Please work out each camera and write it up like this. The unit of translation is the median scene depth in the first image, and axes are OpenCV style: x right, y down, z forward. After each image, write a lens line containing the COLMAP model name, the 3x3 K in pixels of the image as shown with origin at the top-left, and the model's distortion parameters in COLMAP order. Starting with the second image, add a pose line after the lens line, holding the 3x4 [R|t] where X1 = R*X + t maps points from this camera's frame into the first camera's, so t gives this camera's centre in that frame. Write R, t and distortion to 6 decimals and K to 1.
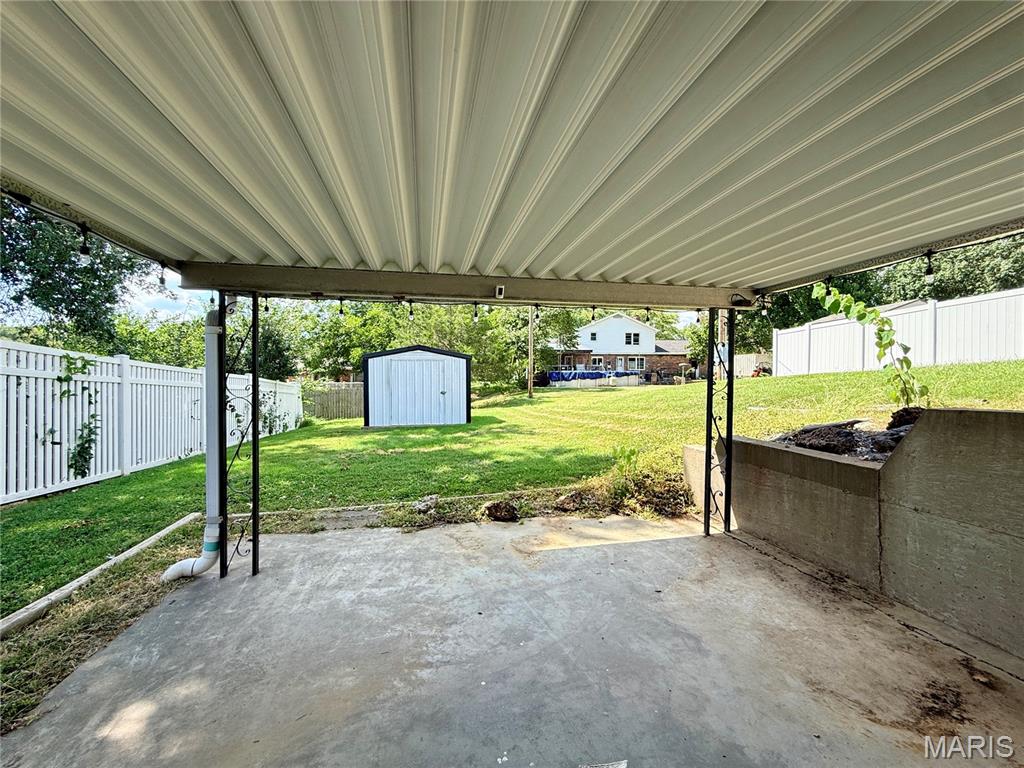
lens RADIAL K [[409.0, 0, 509.5], [0, 409.0, 384.8], [0, 0, 1]] dist [0.000423, 0.000044]
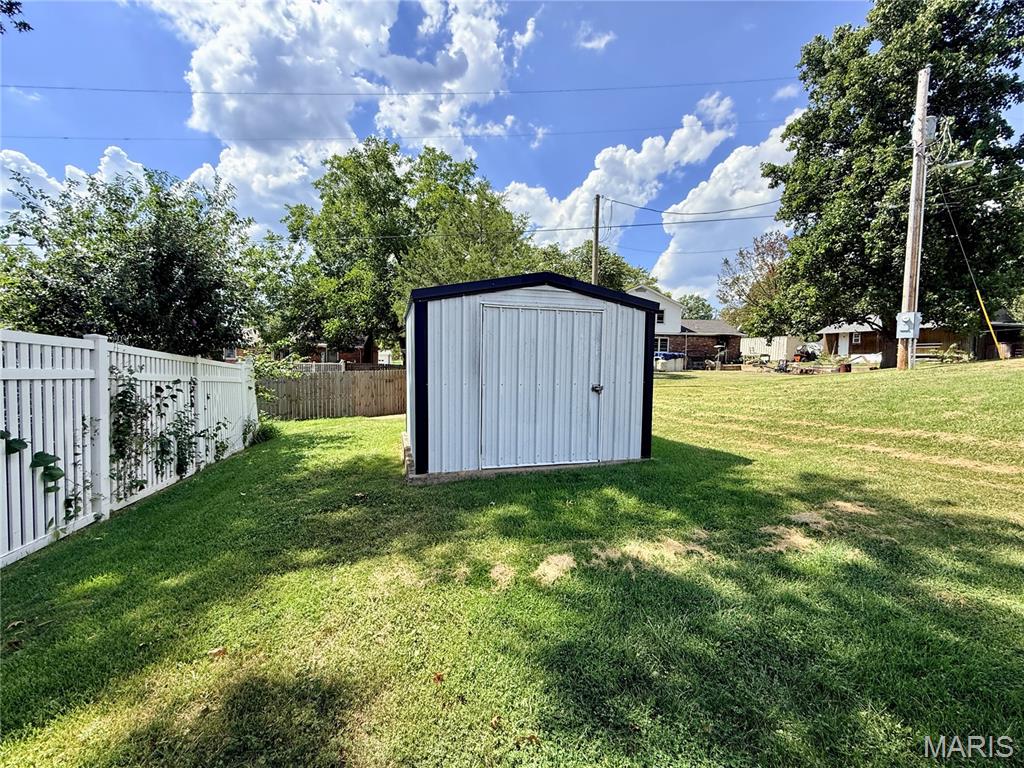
lens RADIAL K [[409.0, 0, 509.5], [0, 409.0, 384.8], [0, 0, 1]] dist [0.000423, 0.000044]
pose [[0.997063, 0.006250, 0.076333, -0.144433], [-0.009381, 0.999126, 0.040726, -0.000563], [-0.076011, -0.041322, 0.996250, 0.295919]]
